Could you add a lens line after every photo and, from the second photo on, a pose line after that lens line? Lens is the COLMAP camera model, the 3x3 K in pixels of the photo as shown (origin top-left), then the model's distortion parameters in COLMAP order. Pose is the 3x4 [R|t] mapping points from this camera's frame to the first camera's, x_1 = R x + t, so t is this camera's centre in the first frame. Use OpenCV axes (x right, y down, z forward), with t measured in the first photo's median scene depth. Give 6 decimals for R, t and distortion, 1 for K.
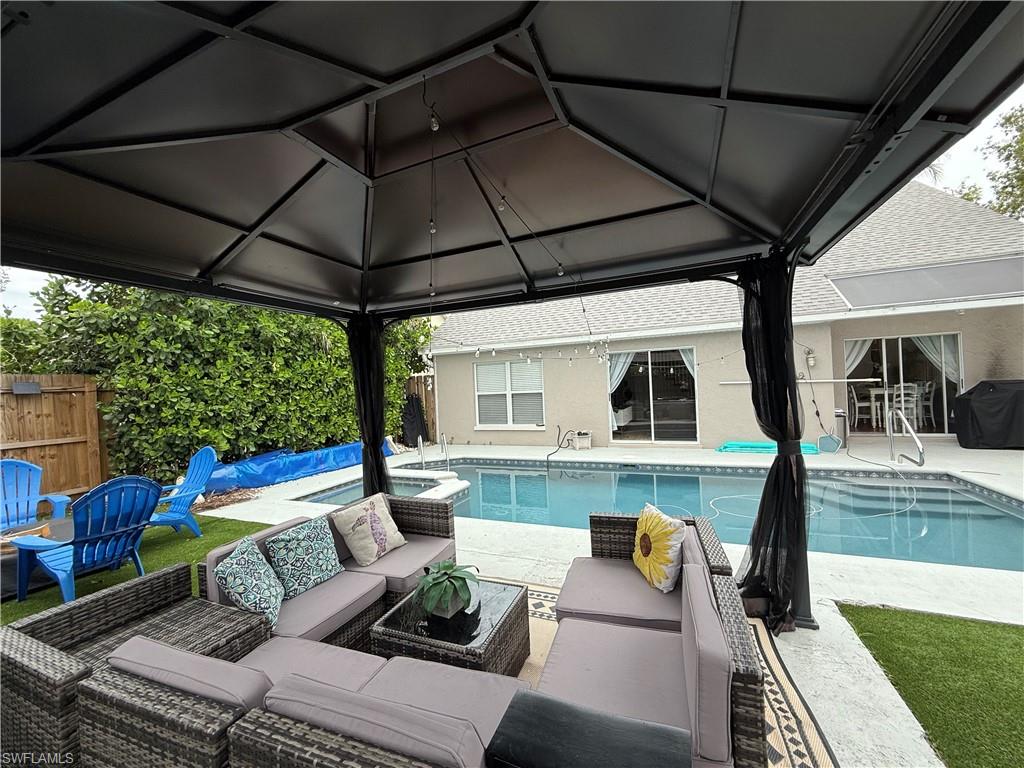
lens RADIAL K [[411.6, 0, 512.0], [0, 411.6, 384.0], [0, 0, 1]] dist [-0.001899, -0.000200]
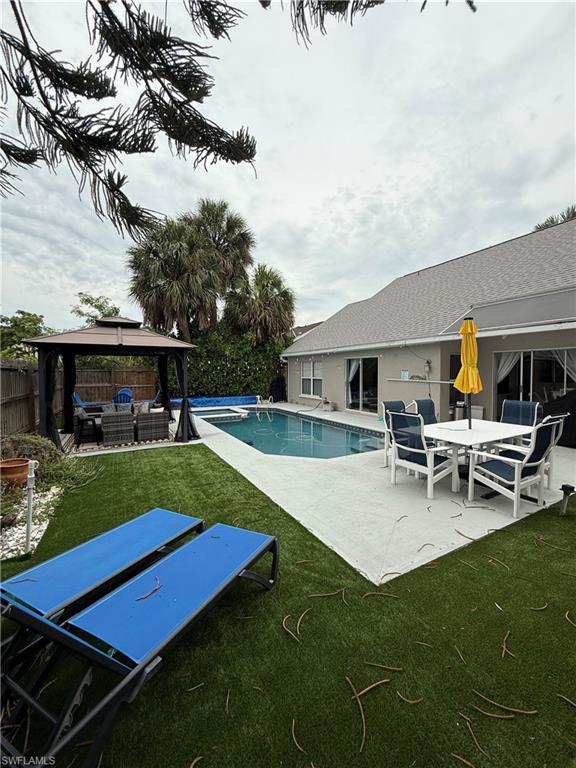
lens RADIAL K [[308.7, 0, 288.0], [0, 308.7, 384.0], [0, 0, 1]] dist [-0.001899, -0.000200]
pose [[0.793302, 0.065018, -0.605346, 0.769083], [-0.028429, 0.997153, 0.069845, -0.047612], [0.608164, -0.038199, 0.792892, -0.167841]]
